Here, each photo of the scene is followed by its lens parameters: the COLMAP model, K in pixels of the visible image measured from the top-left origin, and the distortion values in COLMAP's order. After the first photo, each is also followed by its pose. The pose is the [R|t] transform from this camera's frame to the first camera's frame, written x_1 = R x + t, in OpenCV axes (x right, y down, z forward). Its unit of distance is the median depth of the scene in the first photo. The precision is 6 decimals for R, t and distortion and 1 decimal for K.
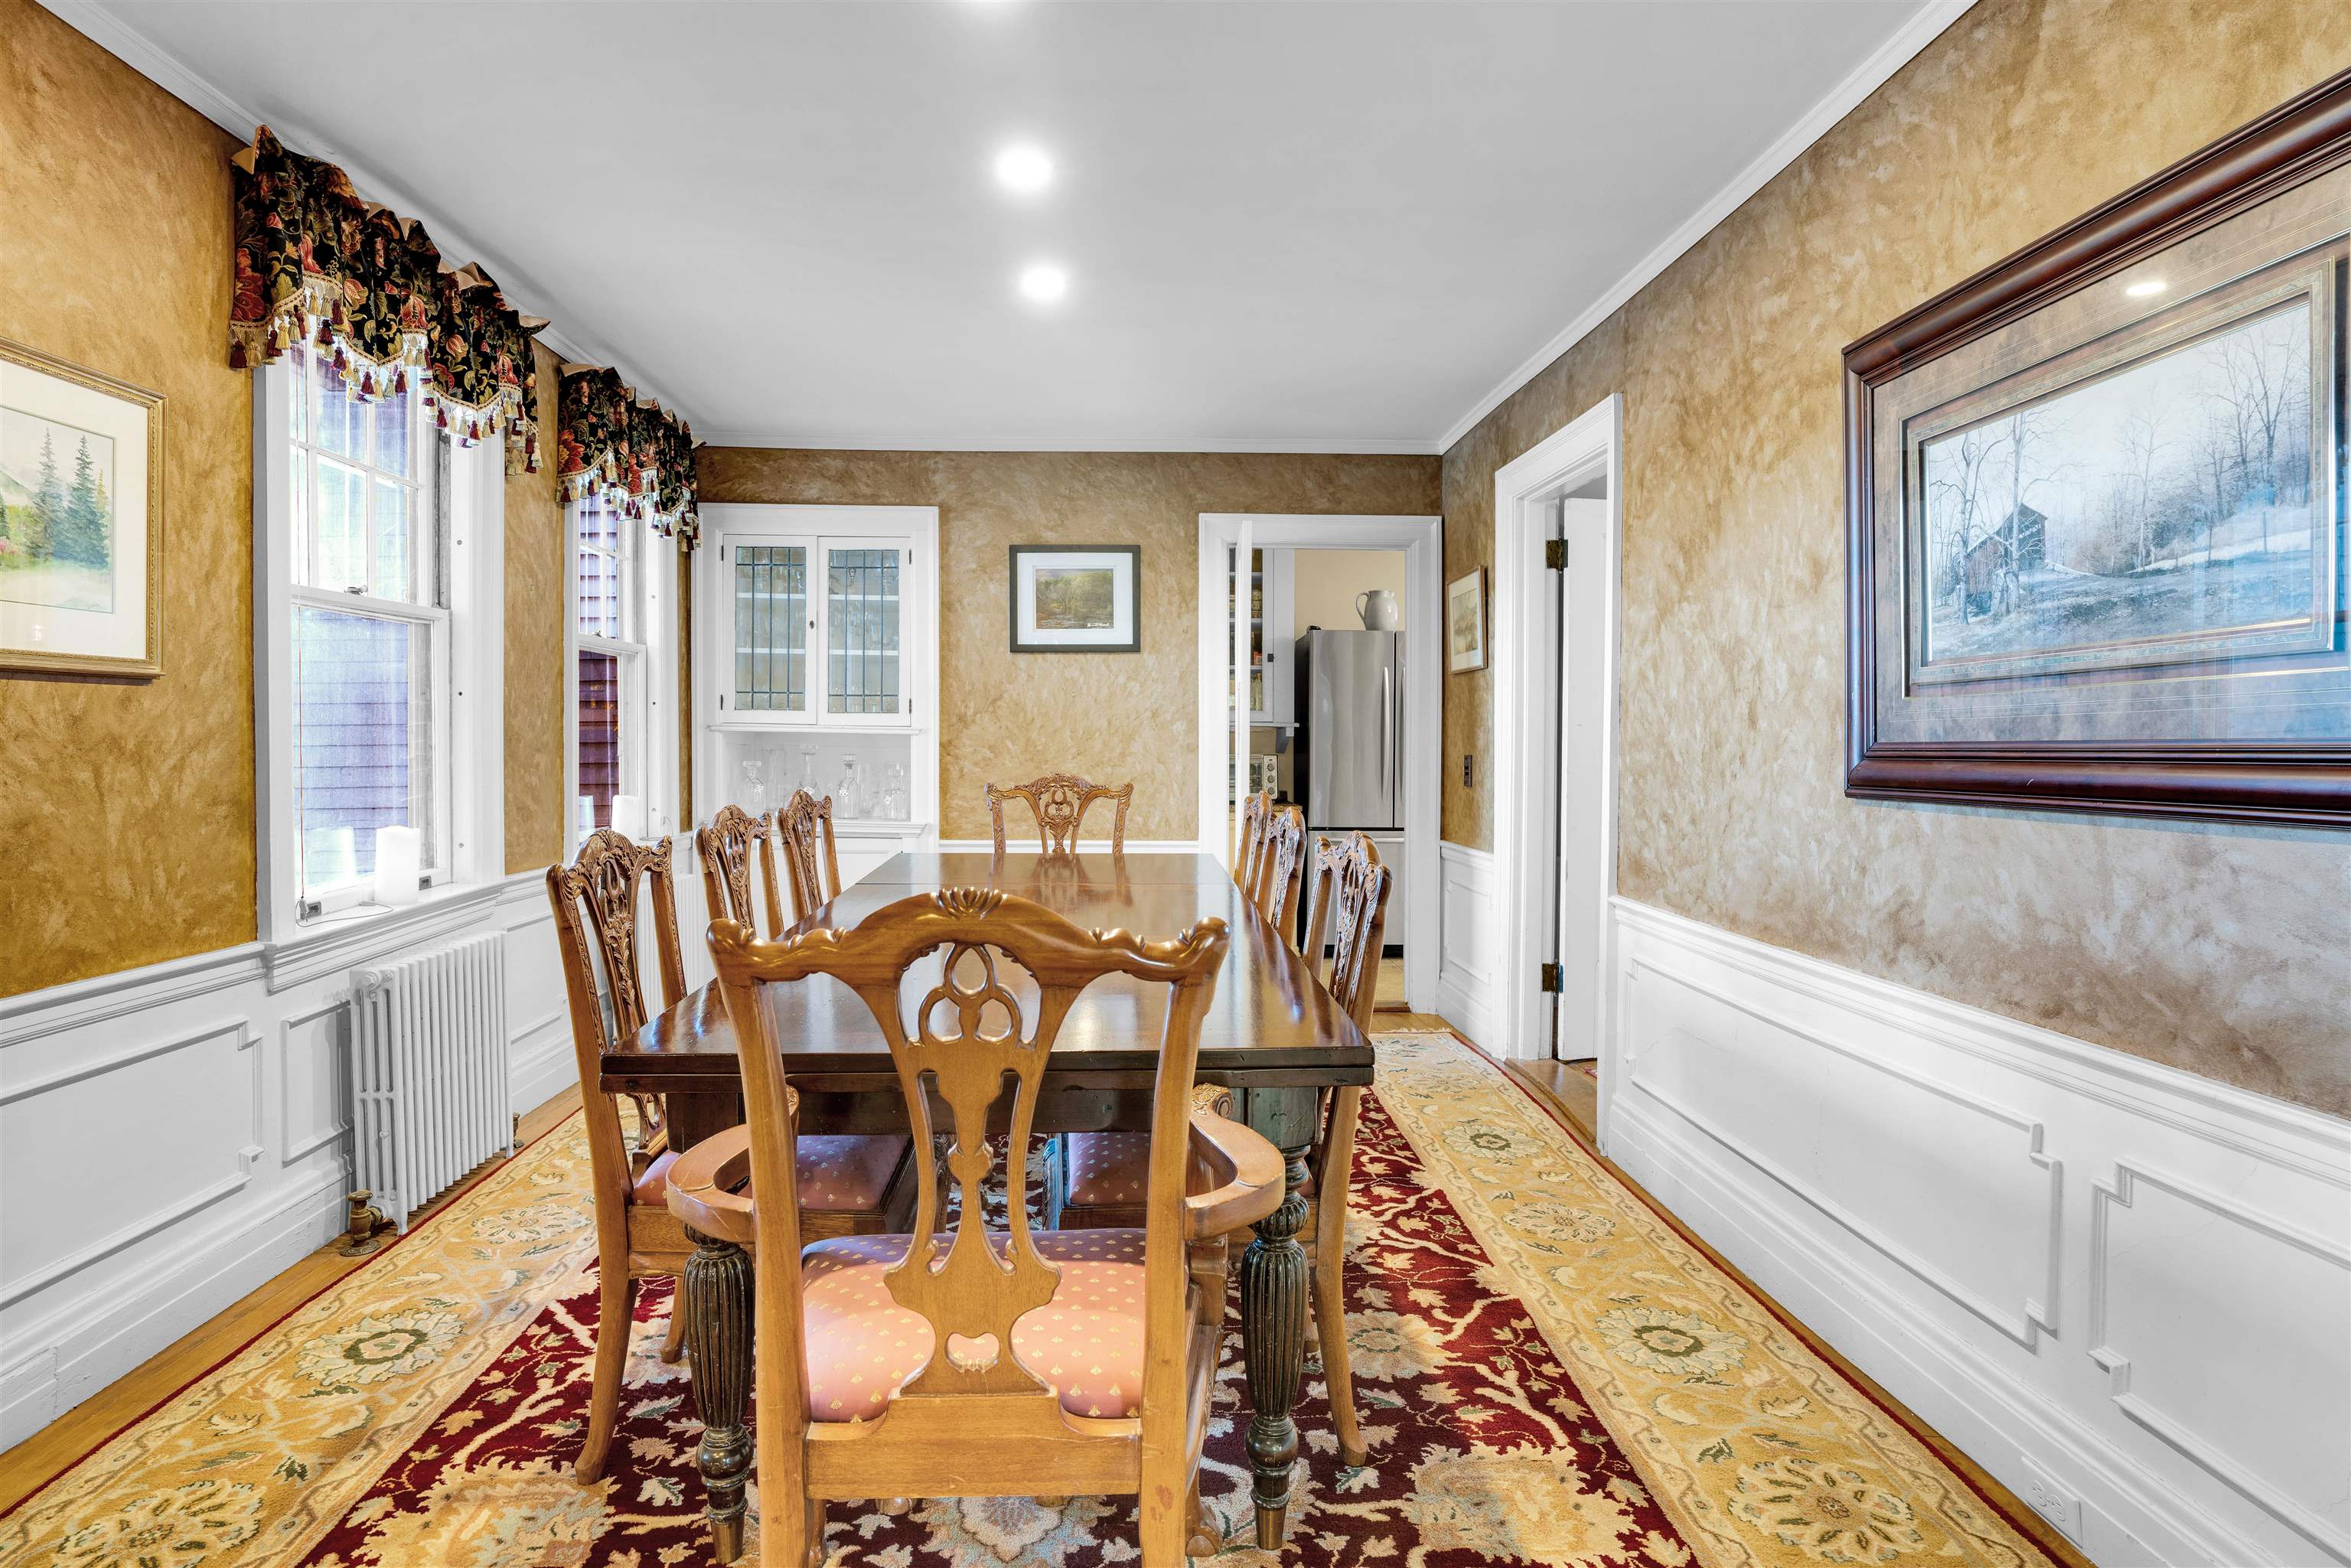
lens RADIAL K [[1168.6, 0, 1177.9], [0, 1168.6, 775.7], [0, 0, 1]] dist [-0.010698, 0.000595]
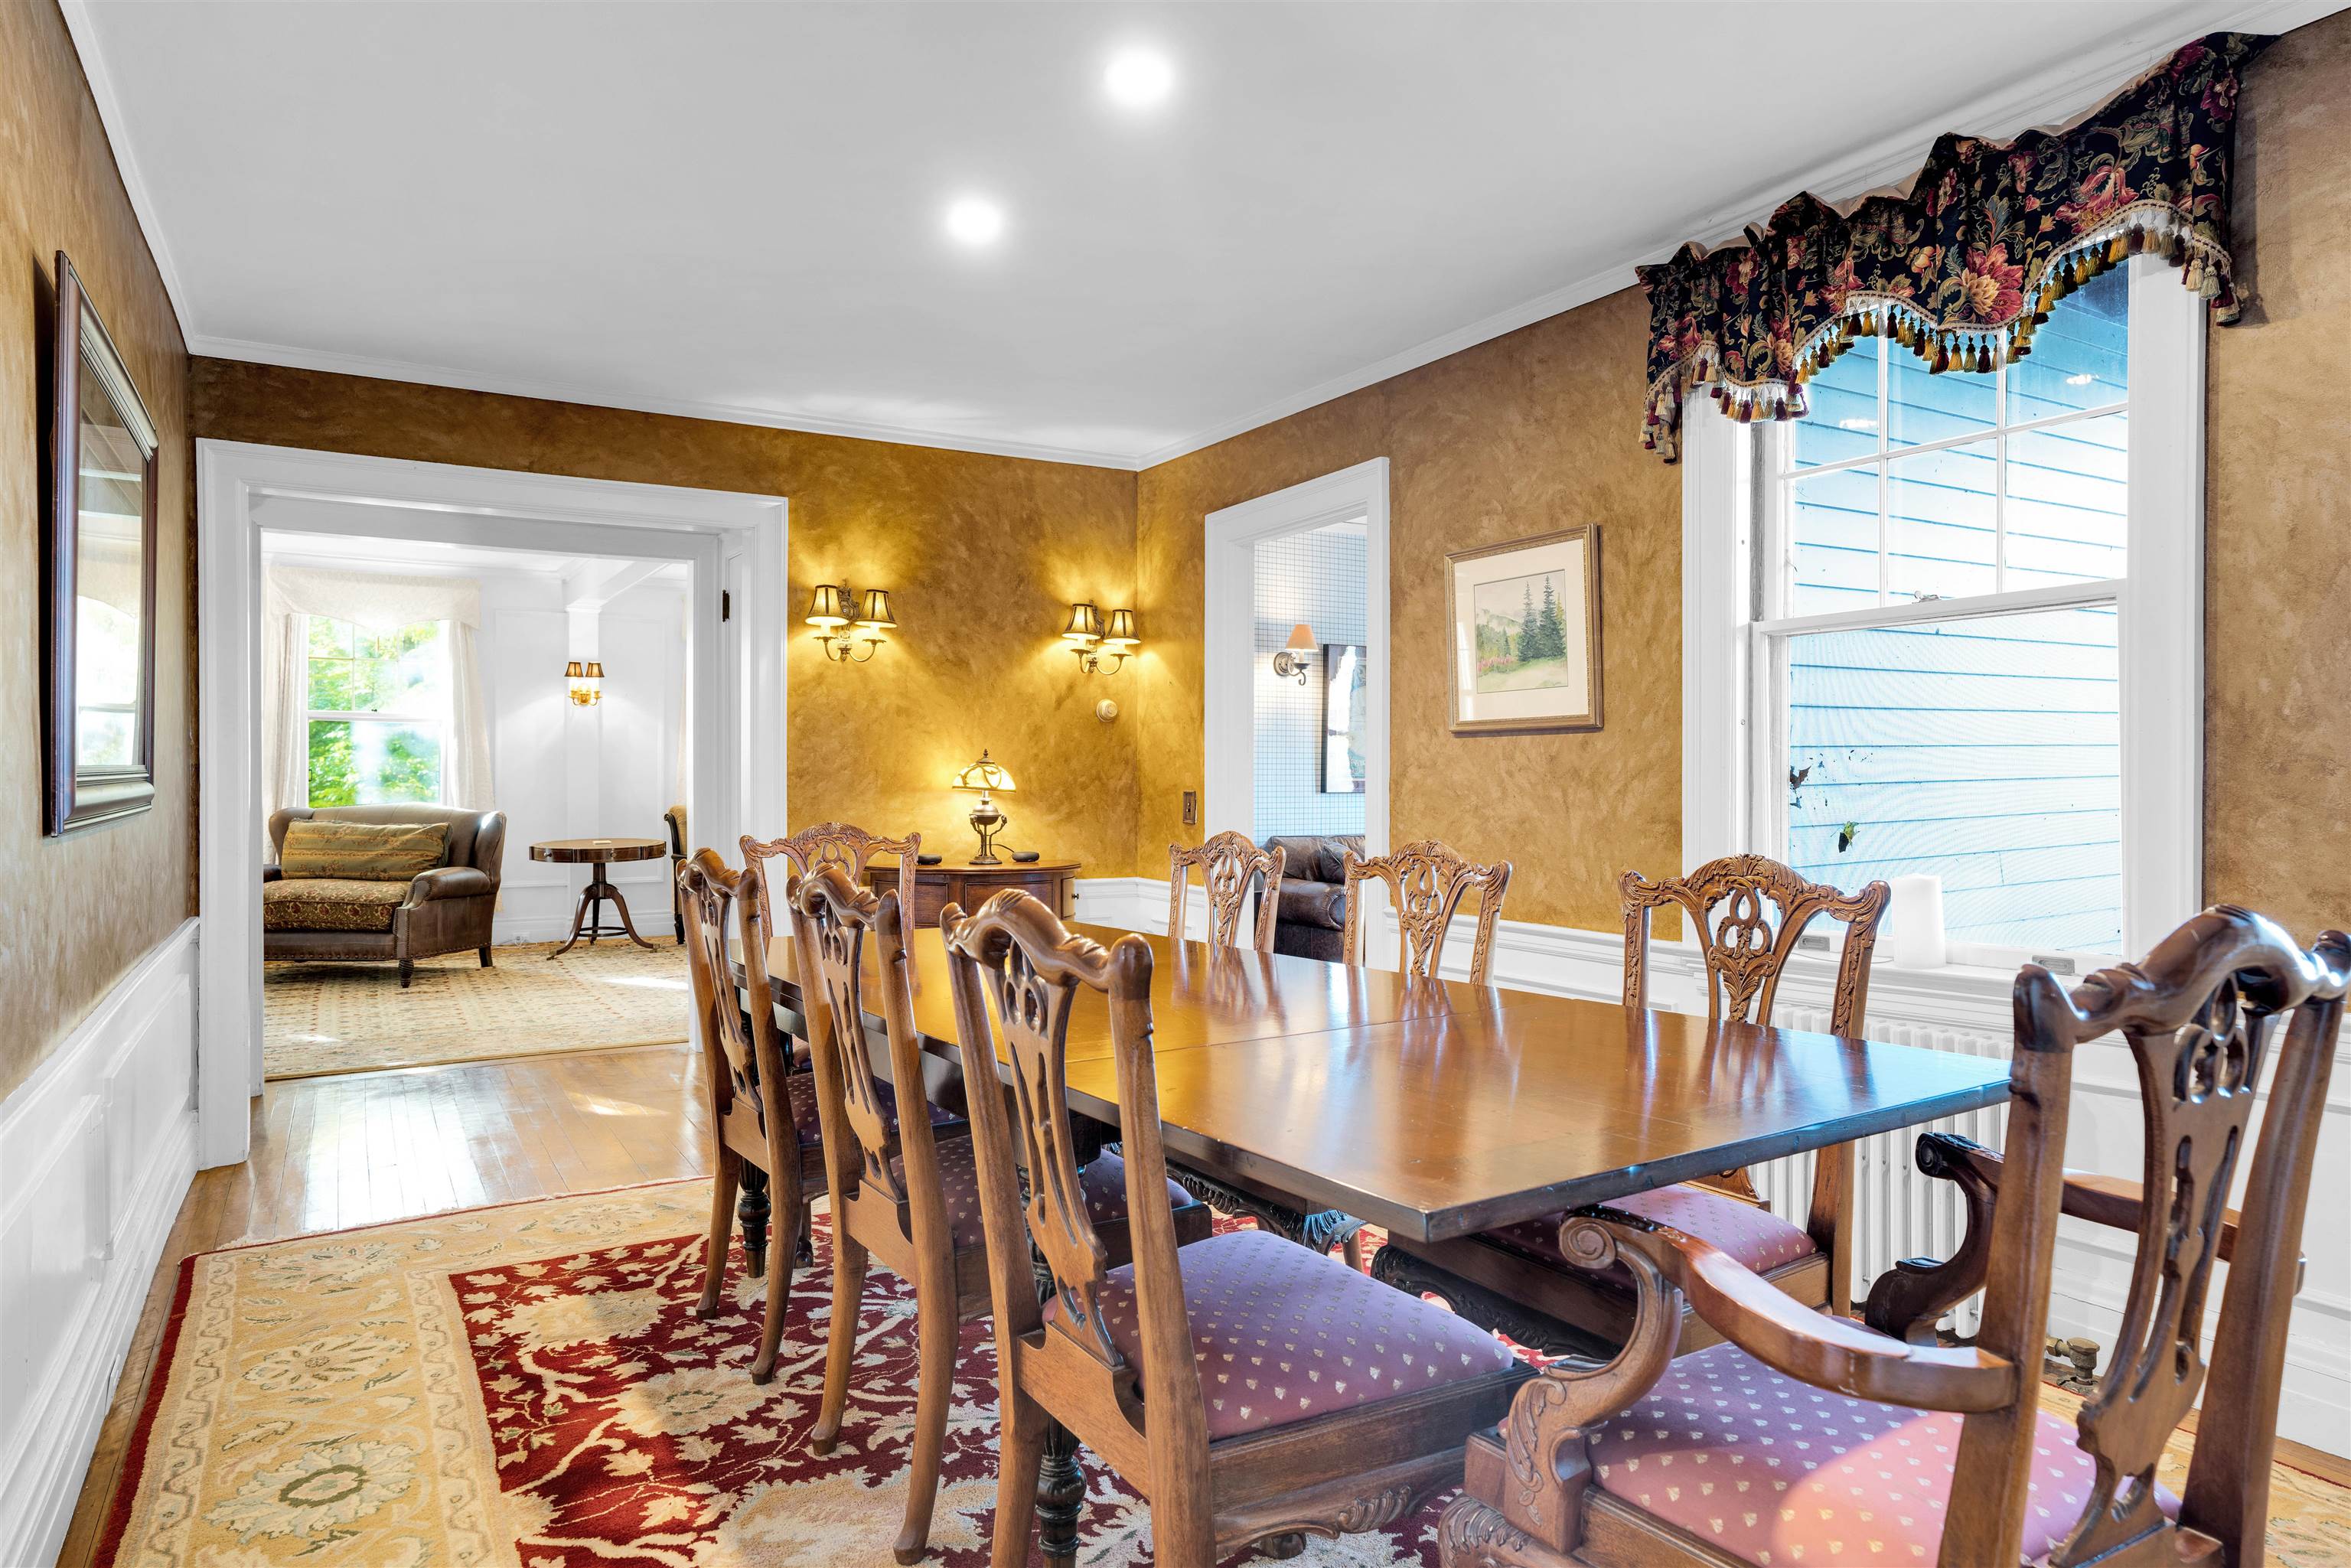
lens RADIAL K [[1693.5, 0, 1213.0], [0, 1693.5, 782.6], [0, 0, 1]] dist [-0.005945, 0.000291]
pose [[-0.883522, -0.007403, -0.468331, 0.471294], [-0.018949, 0.999621, 0.019947, -0.047936], [0.468006, 0.026498, -0.883328, 2.548448]]
